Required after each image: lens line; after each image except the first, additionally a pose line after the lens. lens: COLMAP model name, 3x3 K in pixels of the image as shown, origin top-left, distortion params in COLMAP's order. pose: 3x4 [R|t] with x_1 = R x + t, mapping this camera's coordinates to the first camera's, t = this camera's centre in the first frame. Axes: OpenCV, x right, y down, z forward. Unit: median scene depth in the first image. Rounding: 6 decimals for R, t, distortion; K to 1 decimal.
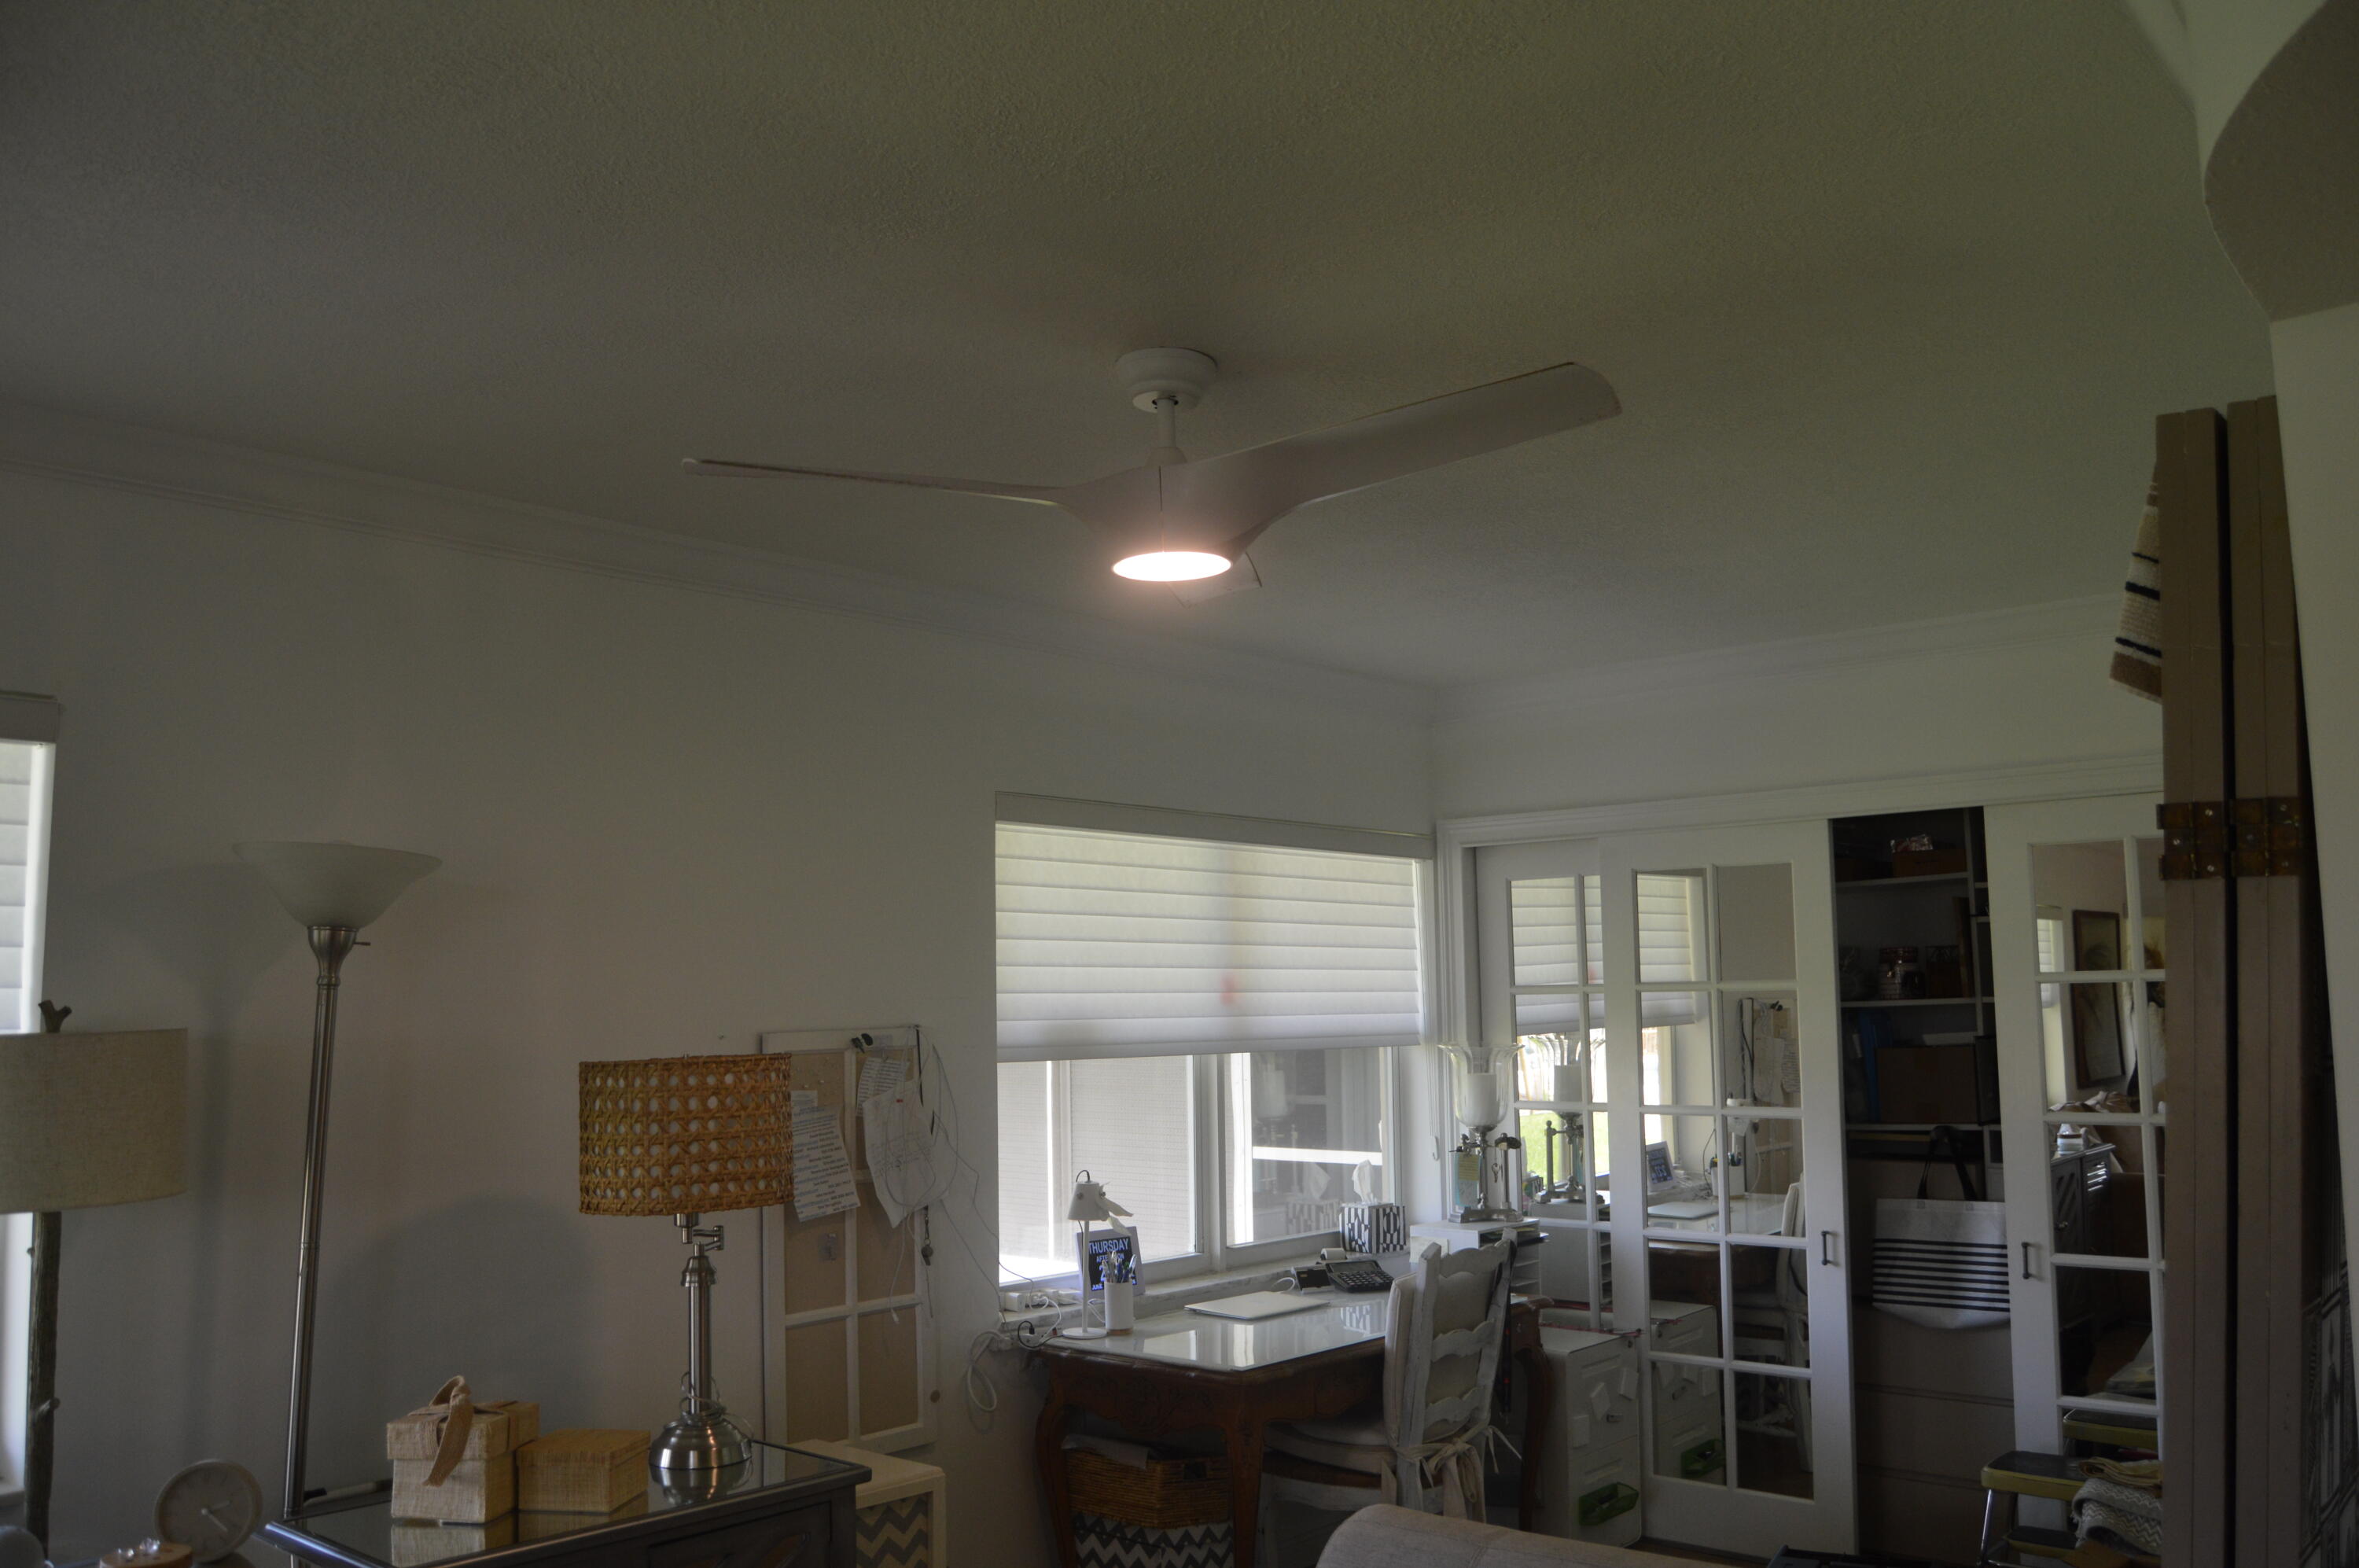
lens RADIAL K [[1871.7, 0, 1195.8], [0, 1871.7, 787.6], [0, 0, 1]] dist [-0.096088, 0.040764]
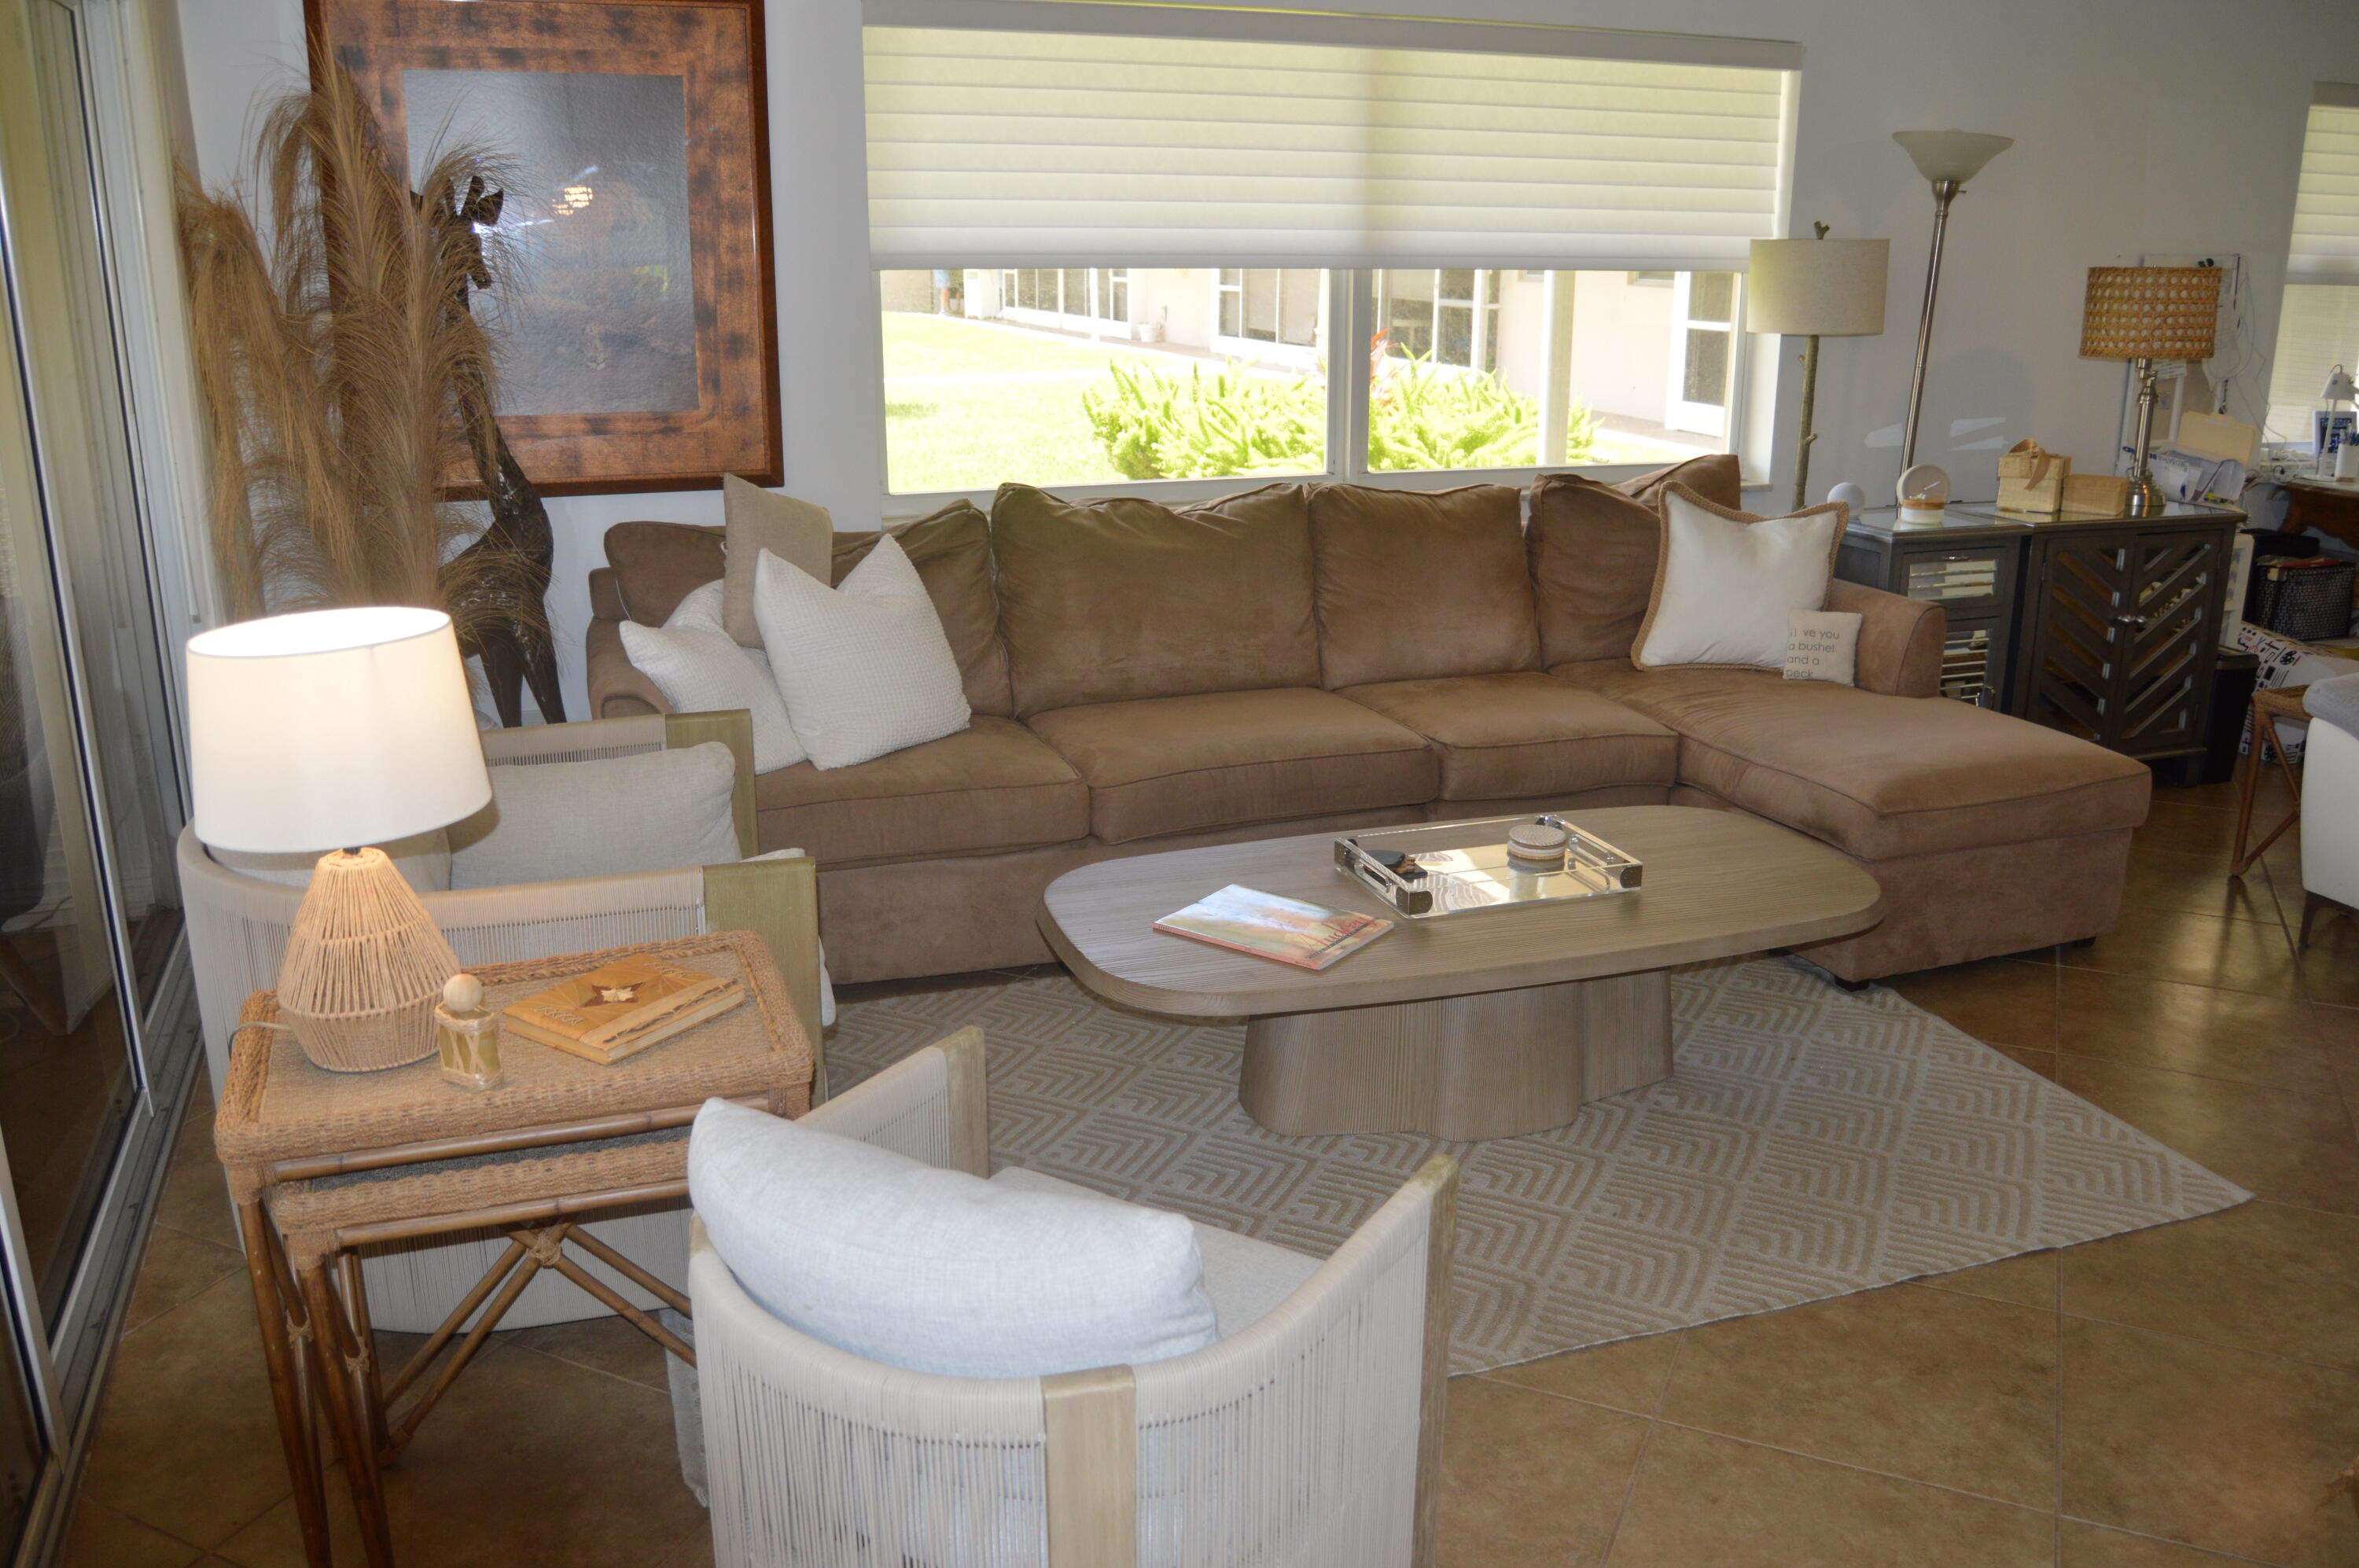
lens RADIAL K [[1871.7, 0, 1195.8], [0, 1871.7, 787.6], [0, 0, 1]] dist [-0.096088, 0.040764]
pose [[0.884816, 0.151782, -0.440525, -0.155938], [0.035712, 0.920582, 0.388914, -0.056344], [0.464569, -0.359849, 0.809125, -0.561126]]
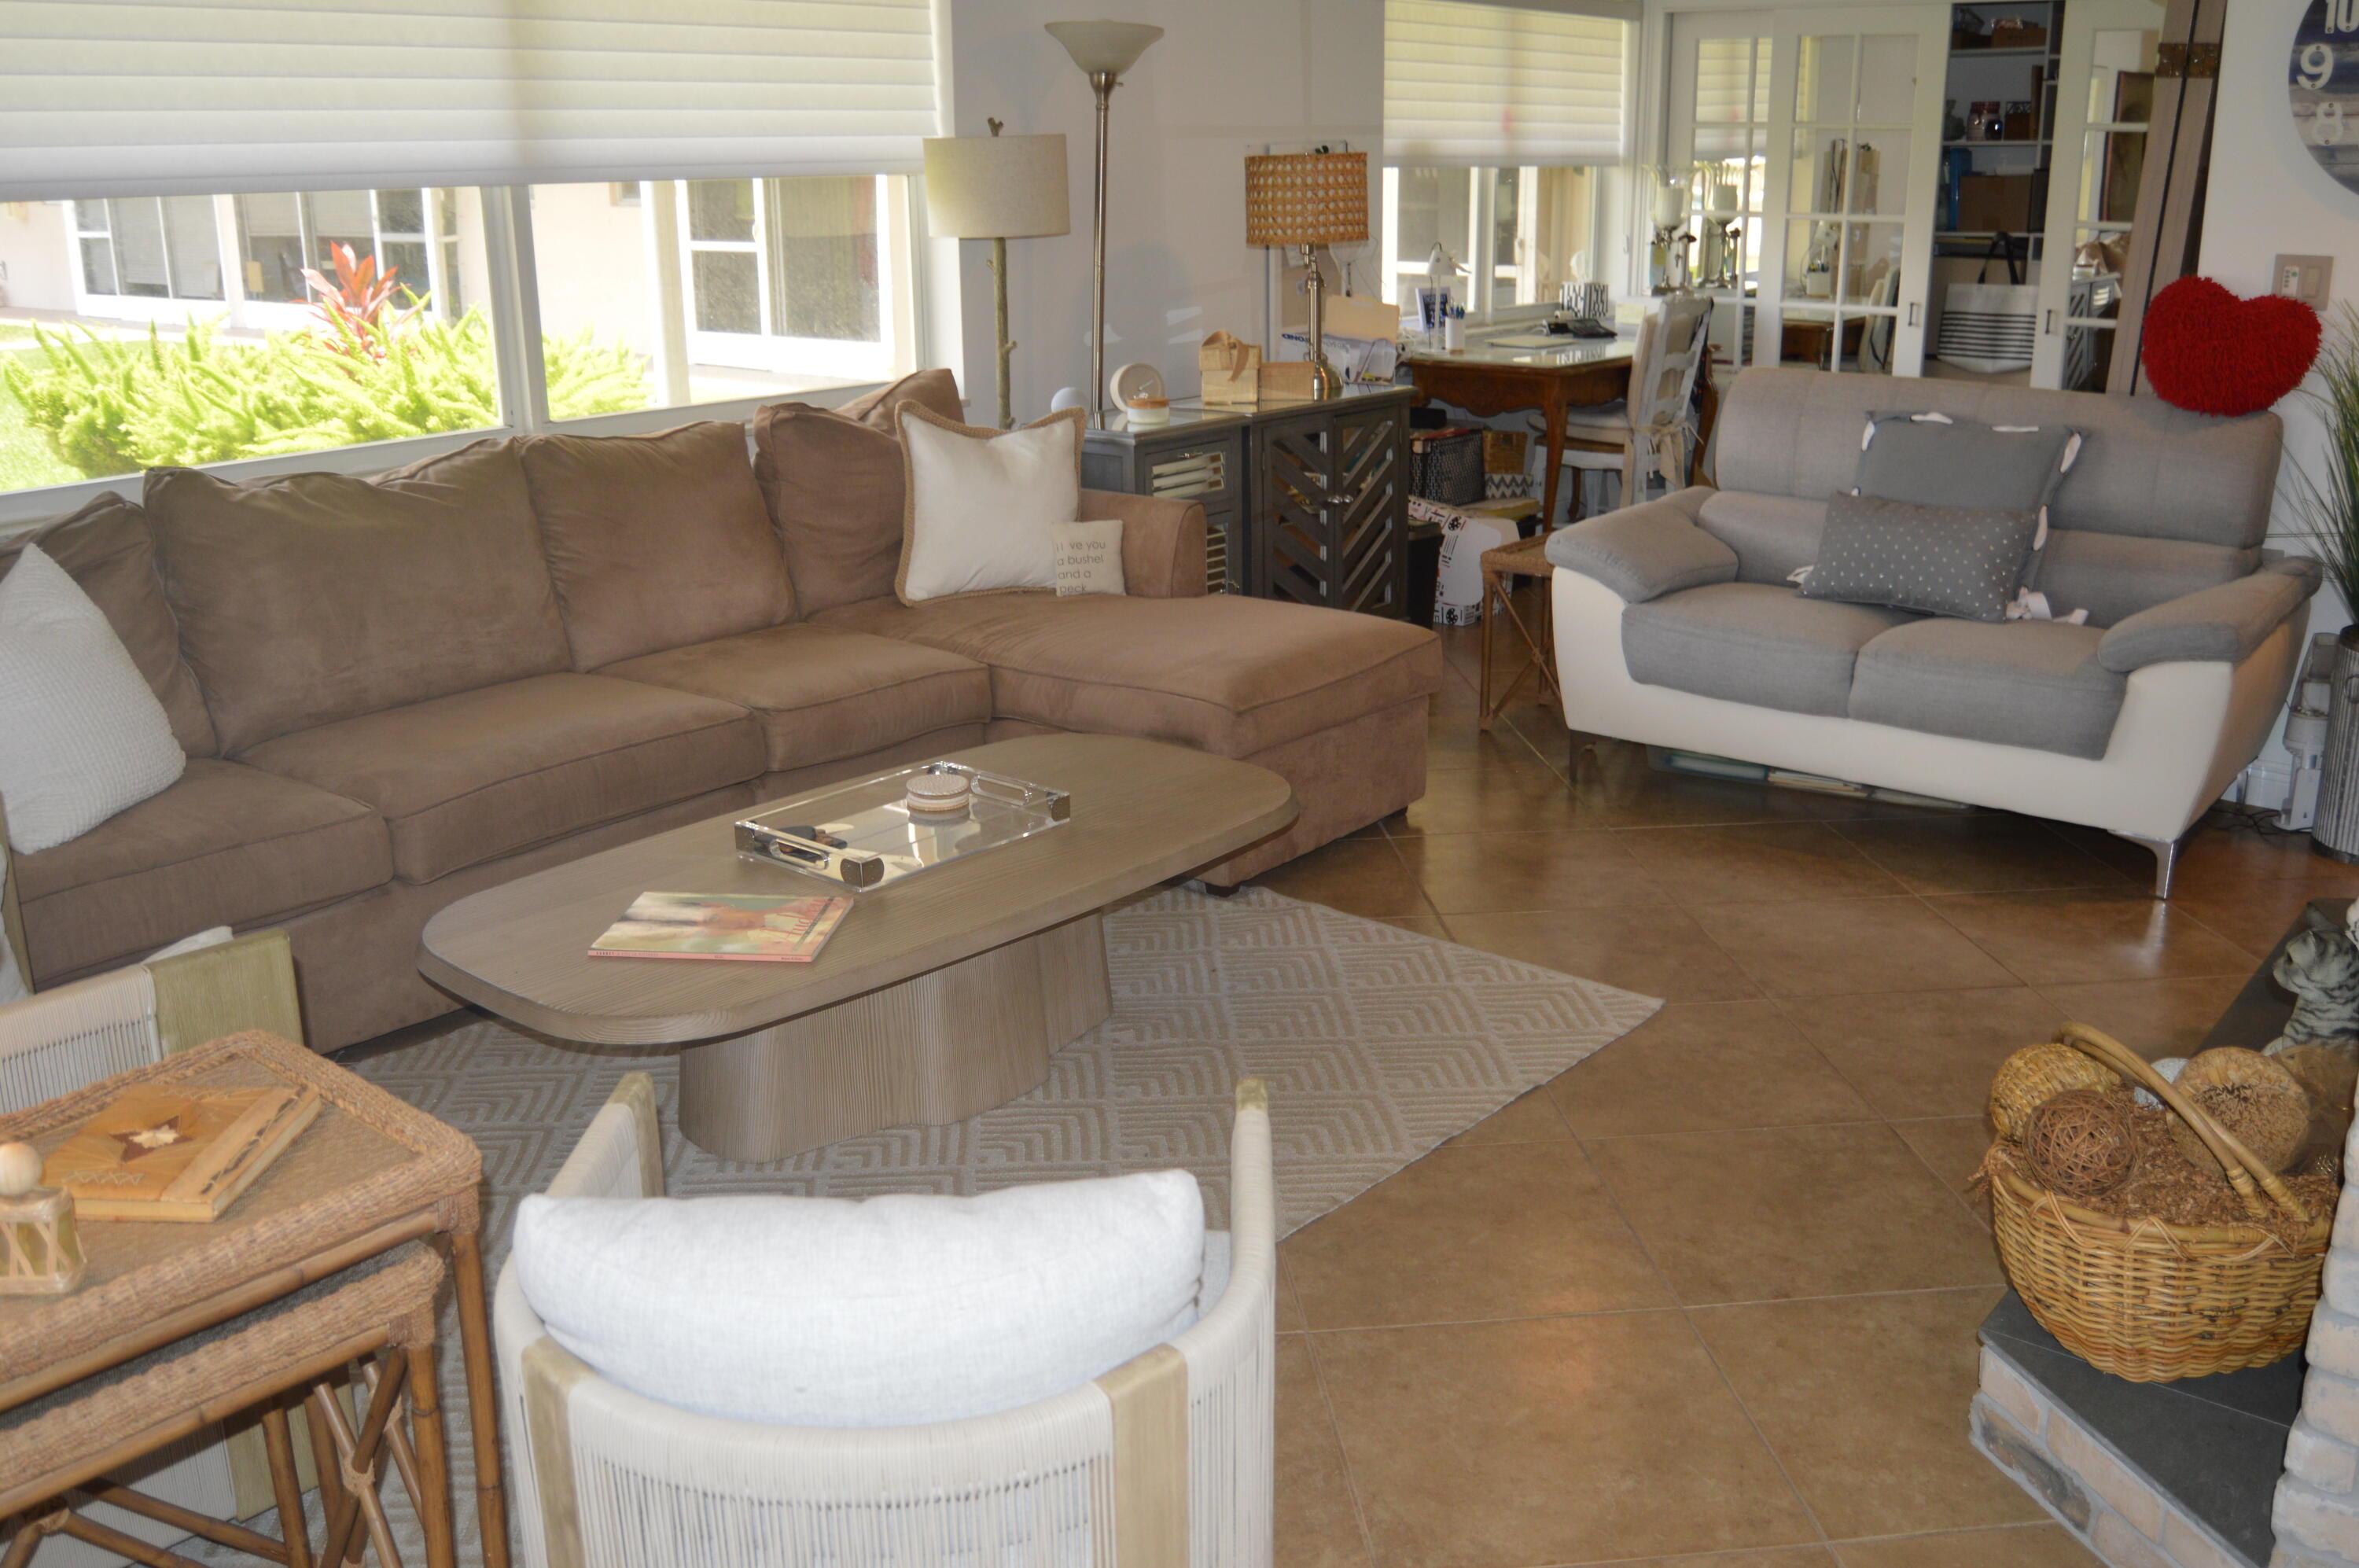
lens RADIAL K [[2088.2, 0, 1200.5], [0, 2088.2, 780.9], [0, 0, 1]] dist [-0.086053, 0.039678]
pose [[0.999062, -0.004137, 0.043115, -0.286970], [-0.013449, 0.916596, 0.399589, -0.053147], [-0.041172, -0.399794, 0.915680, -0.603532]]
